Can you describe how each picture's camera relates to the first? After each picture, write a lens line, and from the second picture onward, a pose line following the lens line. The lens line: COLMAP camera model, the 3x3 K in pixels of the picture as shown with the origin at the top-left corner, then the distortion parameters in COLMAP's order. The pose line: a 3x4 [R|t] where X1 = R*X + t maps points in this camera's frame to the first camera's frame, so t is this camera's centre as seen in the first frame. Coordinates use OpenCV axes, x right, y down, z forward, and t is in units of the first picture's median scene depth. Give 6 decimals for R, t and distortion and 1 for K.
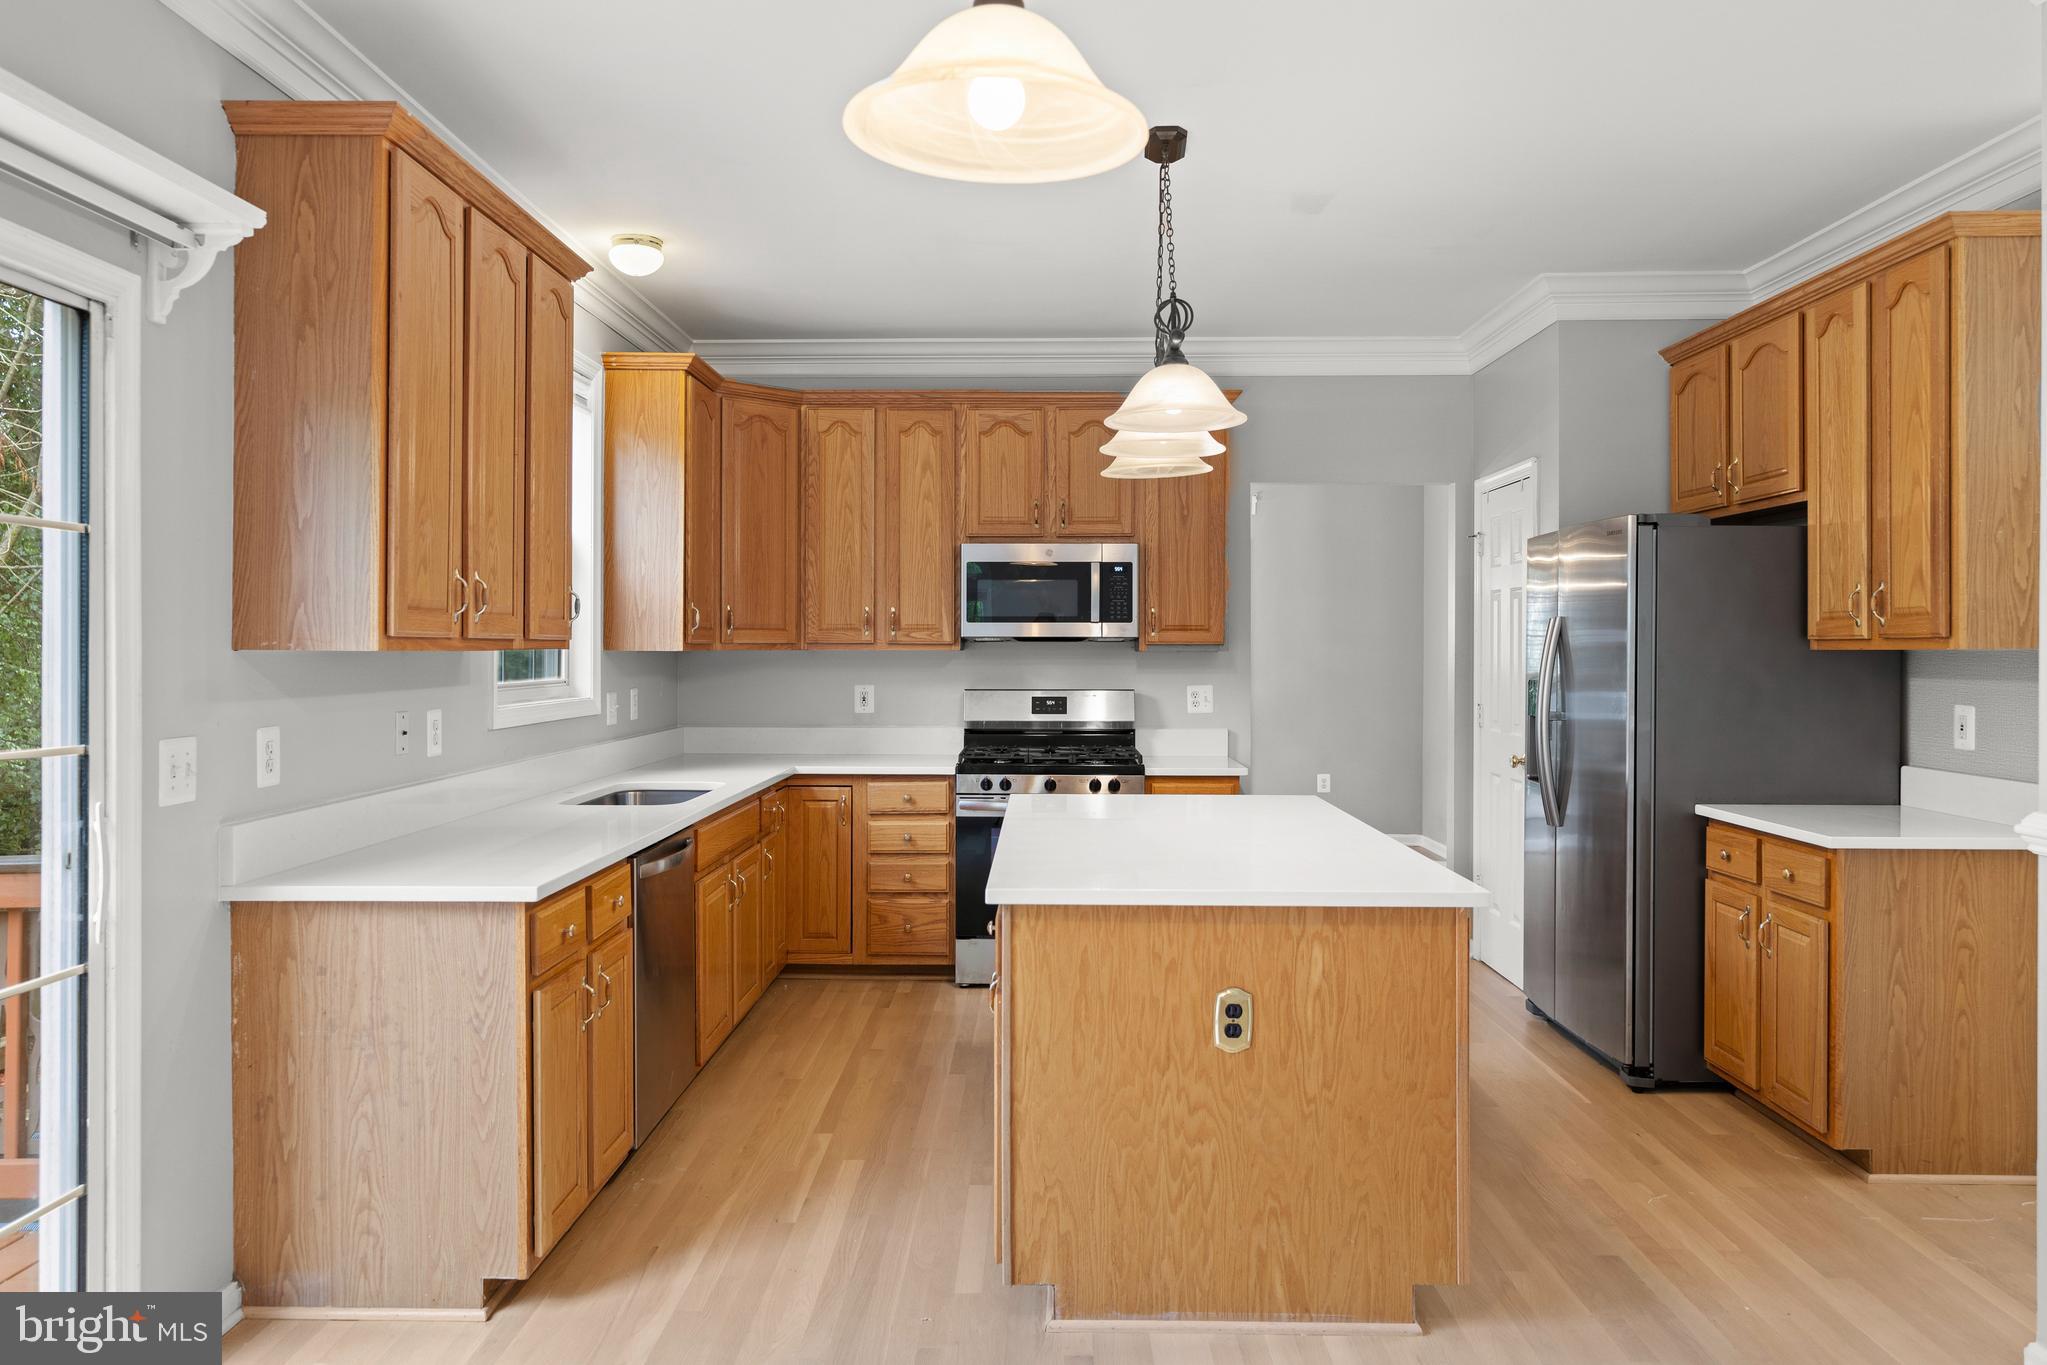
lens RADIAL K [[1183.4, 0, 1023.5], [0, 1183.4, 682.5], [0, 0, 1]] dist [-0.003160, -0.001014]
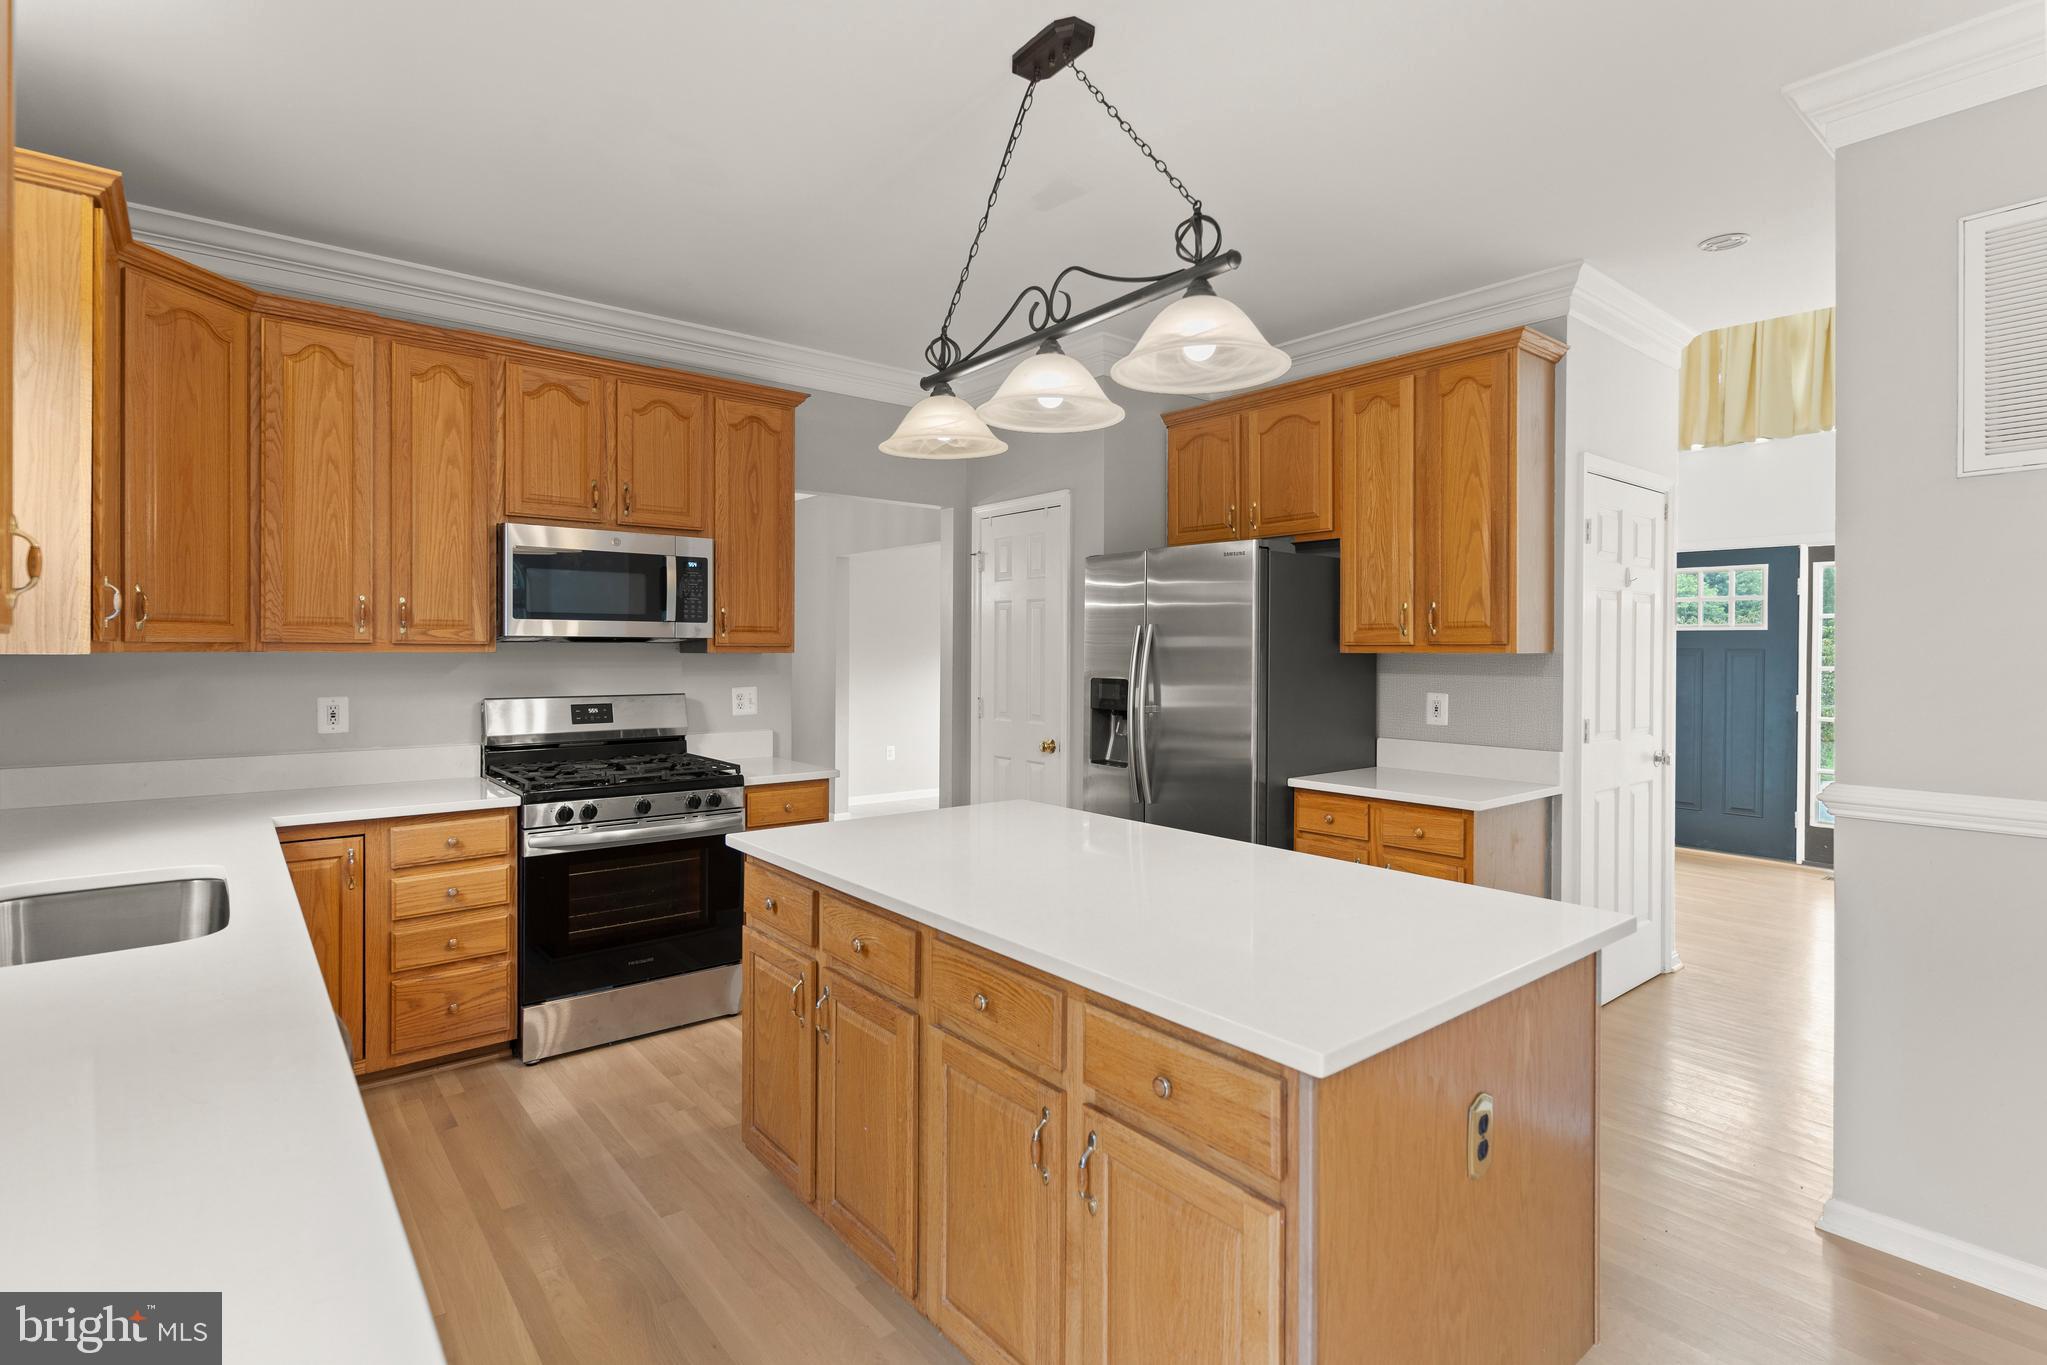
lens RADIAL K [[938.7, 0, 1019.9], [0, 938.7, 668.8], [0, 0, 1]] dist [0.000951, 0.000270]
pose [[0.795068, -0.010646, 0.606427, -0.165652], [0.015154, 0.999882, -0.002315, -0.008862], [-0.606331, 0.011030, 0.795136, 0.264601]]
